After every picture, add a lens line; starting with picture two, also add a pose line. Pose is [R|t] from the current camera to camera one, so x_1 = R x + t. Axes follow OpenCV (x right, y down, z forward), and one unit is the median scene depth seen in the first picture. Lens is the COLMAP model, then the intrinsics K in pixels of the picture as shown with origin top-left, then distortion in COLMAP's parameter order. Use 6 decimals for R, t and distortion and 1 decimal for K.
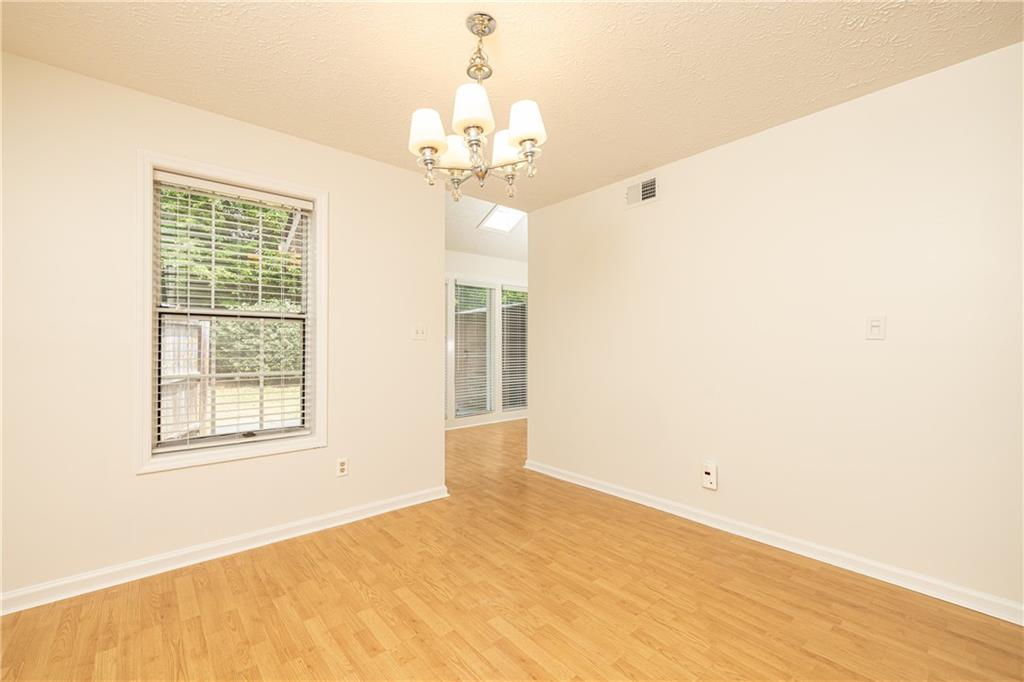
lens RADIAL K [[429.6, 0, 520.6], [0, 429.6, 345.6], [0, 0, 1]] dist [0.003883, 0.000345]
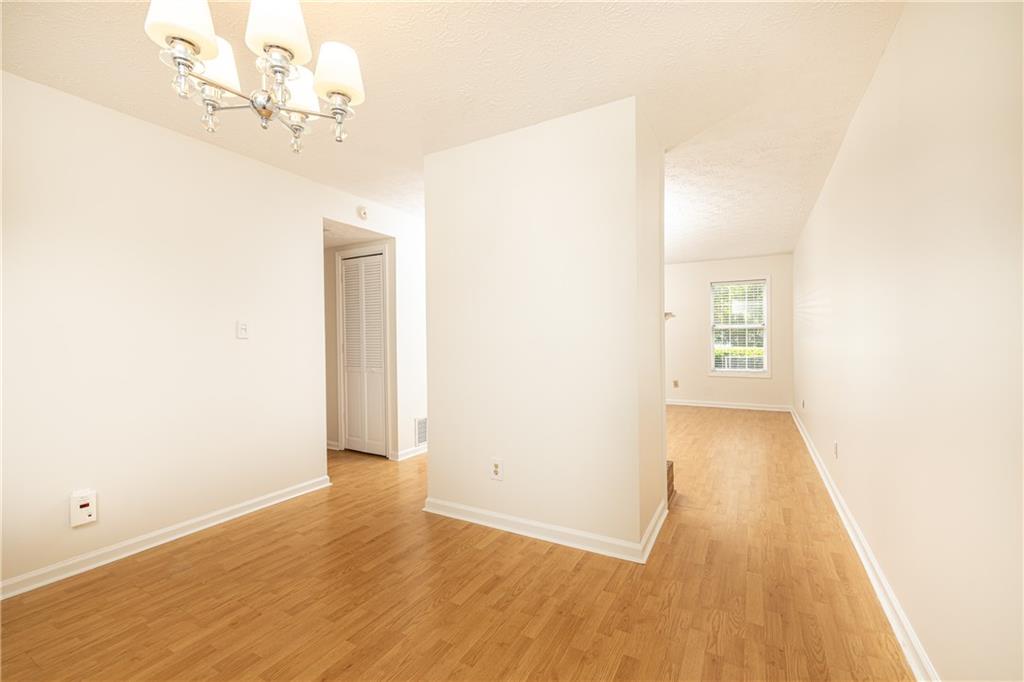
lens RADIAL K [[429.6, 0, 511.7], [0, 429.6, 343.4], [0, 0, 1]] dist [0.003883, 0.000345]
pose [[-0.347920, -0.001442, 0.937523, -0.713667], [0.001765, 0.999996, 0.002193, -0.001329], [-0.937523, 0.002417, -0.347916, 0.660509]]
